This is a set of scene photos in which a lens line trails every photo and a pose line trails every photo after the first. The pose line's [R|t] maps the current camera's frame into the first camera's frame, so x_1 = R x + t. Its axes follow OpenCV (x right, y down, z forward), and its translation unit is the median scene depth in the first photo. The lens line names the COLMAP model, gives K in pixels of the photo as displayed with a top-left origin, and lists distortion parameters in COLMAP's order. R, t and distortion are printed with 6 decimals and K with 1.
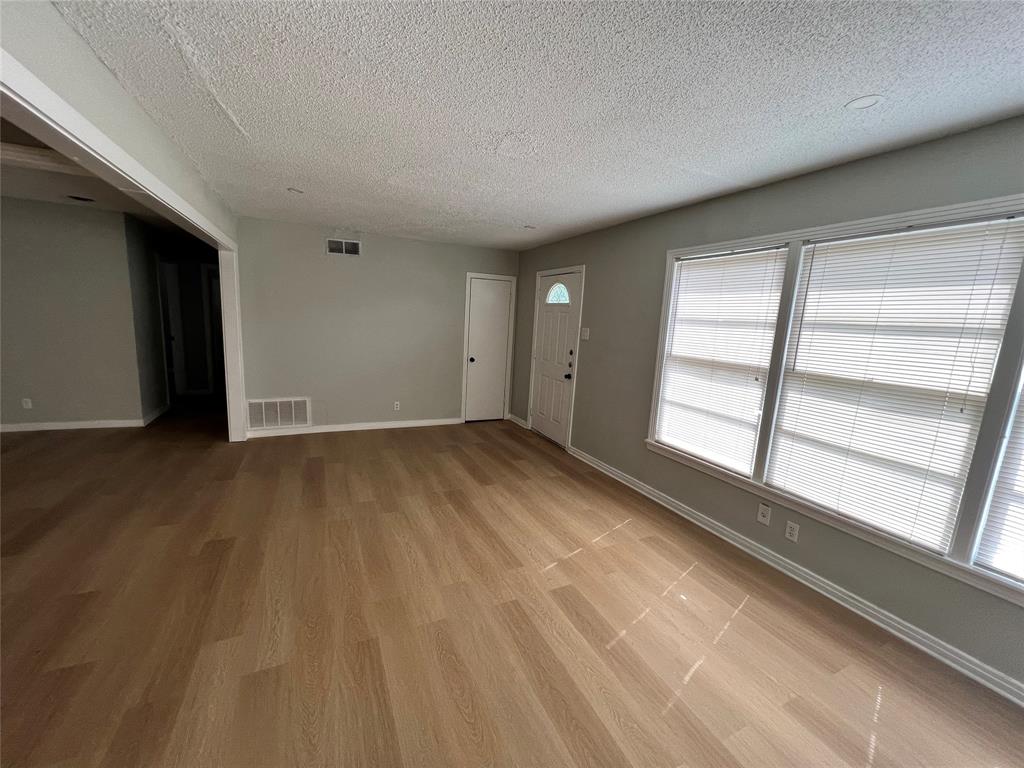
lens RADIAL K [[409.2, 0, 512.0], [0, 409.2, 384.0], [0, 0, 1]] dist [0.000398, -0.000108]
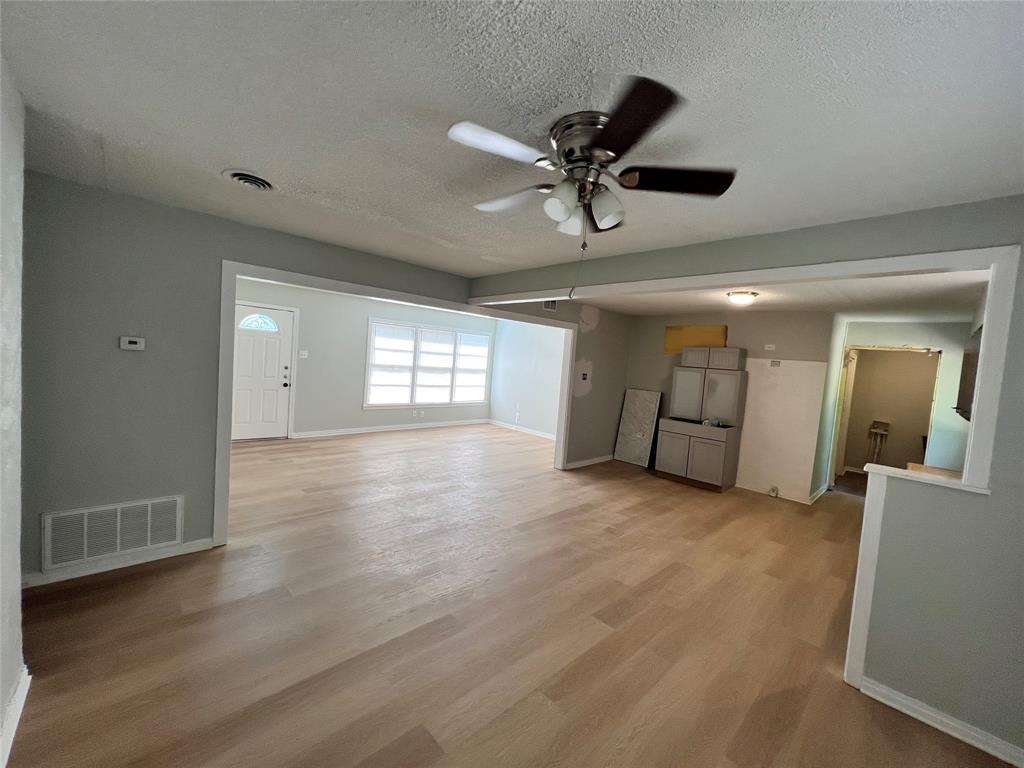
lens RADIAL K [[409.2, 0, 512.0], [0, 409.2, 384.0], [0, 0, 1]] dist [0.000398, -0.000108]
pose [[-0.311101, -0.134434, 0.940821, -2.179636], [0.060028, 0.985189, 0.160623, -0.308161], [-0.948479, 0.106446, -0.298423, 1.066187]]
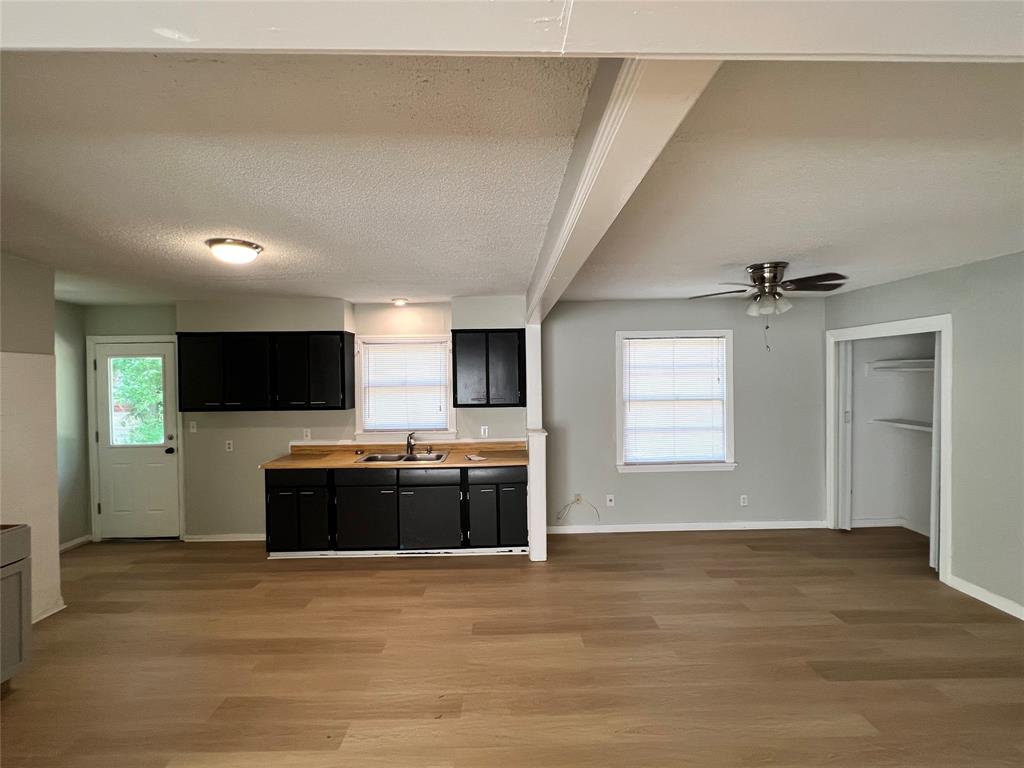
lens RADIAL K [[460.9, 0, 512.0], [0, 460.9, 384.0], [0, 0, 1]] dist [-0.002862, -0.000167]
pose [[-0.413147, -0.040578, -0.909760, -0.461335], [-0.158718, 0.986925, 0.028059, -0.183854], [0.896726, 0.155988, -0.414186, 0.750695]]
